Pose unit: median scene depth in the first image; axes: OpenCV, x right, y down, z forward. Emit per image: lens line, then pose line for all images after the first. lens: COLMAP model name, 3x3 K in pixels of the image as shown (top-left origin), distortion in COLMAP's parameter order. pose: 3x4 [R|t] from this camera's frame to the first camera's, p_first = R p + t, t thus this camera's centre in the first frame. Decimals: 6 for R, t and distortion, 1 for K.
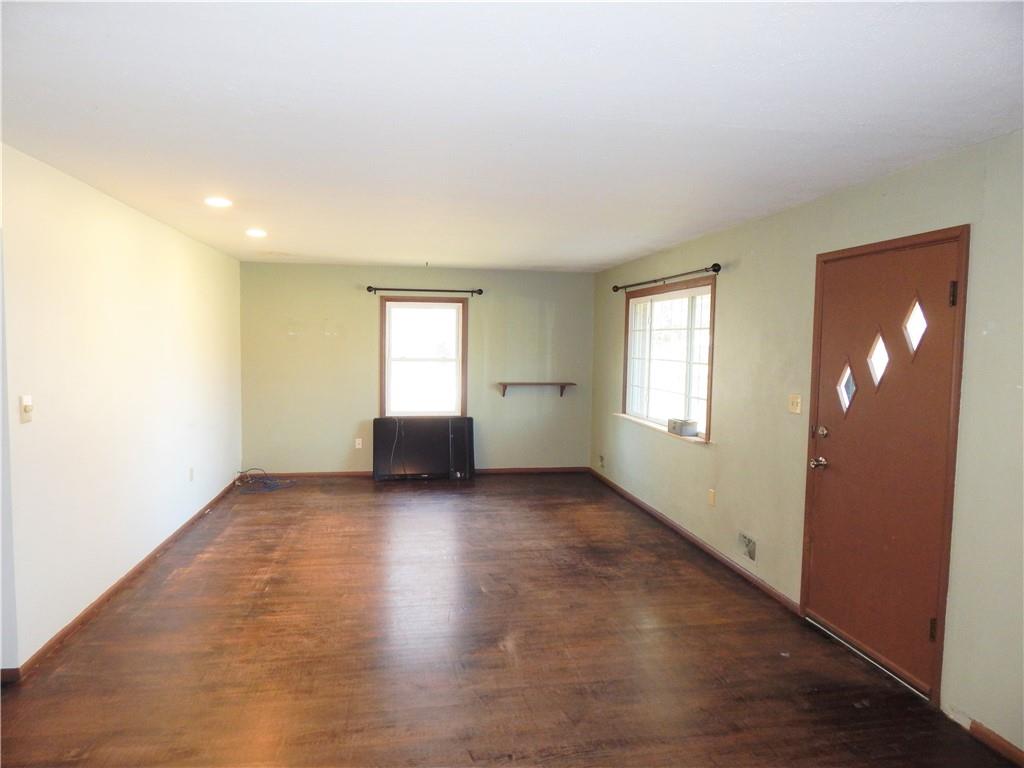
lens RADIAL K [[674.5, 0, 514.1], [0, 674.5, 380.8], [0, 0, 1]] dist [0.004977, -0.005198]
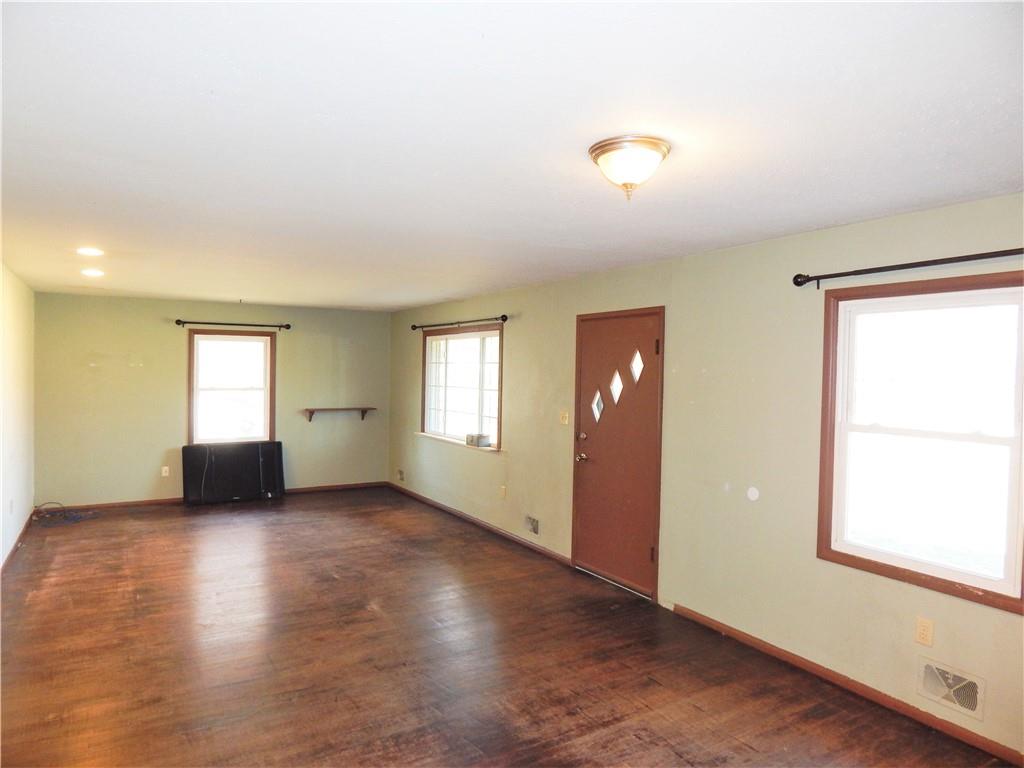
lens RADIAL K [[674.5, 0, 514.1], [0, 674.5, 380.8], [0, 0, 1]] dist [0.004977, -0.005198]
pose [[0.934022, -0.008063, 0.357124, -0.149109], [0.021397, 0.999213, -0.033402, 0.001080], [-0.356574, 0.038839, 0.933459, -0.230513]]
